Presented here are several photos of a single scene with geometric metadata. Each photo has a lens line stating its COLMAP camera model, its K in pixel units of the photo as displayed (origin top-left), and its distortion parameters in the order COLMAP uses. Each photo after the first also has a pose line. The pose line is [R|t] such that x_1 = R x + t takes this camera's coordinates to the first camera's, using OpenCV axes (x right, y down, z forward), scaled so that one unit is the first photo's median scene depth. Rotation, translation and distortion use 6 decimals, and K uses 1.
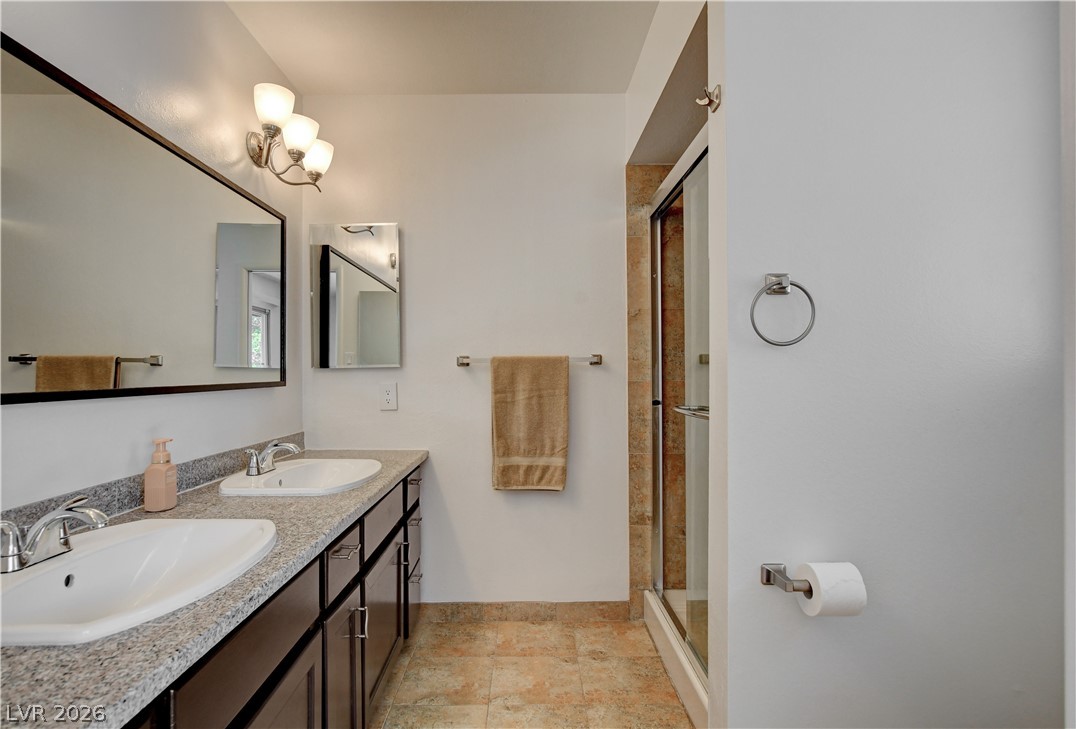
lens RADIAL K [[589.2, 0, 537.7], [0, 589.2, 359.1], [0, 0, 1]] dist [0.002863, 0.005885]
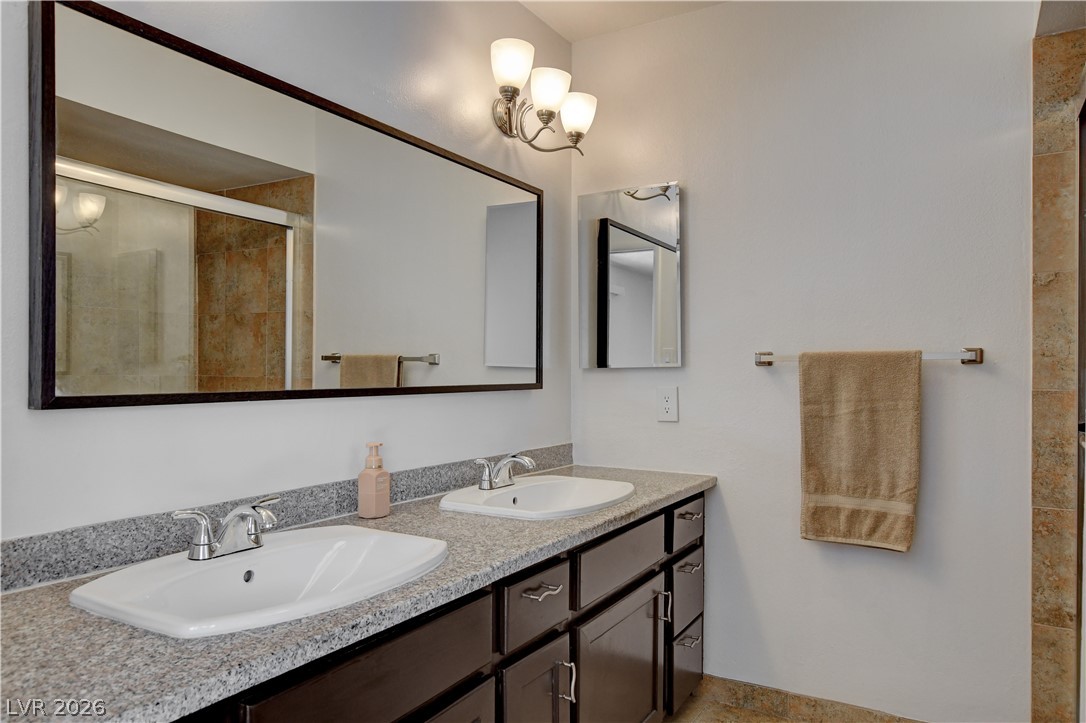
lens RADIAL K [[749.6, 0, 542.8], [0, 749.6, 367.6], [0, 0, 1]] dist [0.004906, 0.013999]
pose [[0.858675, 0.003292, -0.512511, 0.122994], [0.005436, 0.999865, 0.015529, -0.001658], [0.512492, -0.016120, 0.858540, 0.060030]]
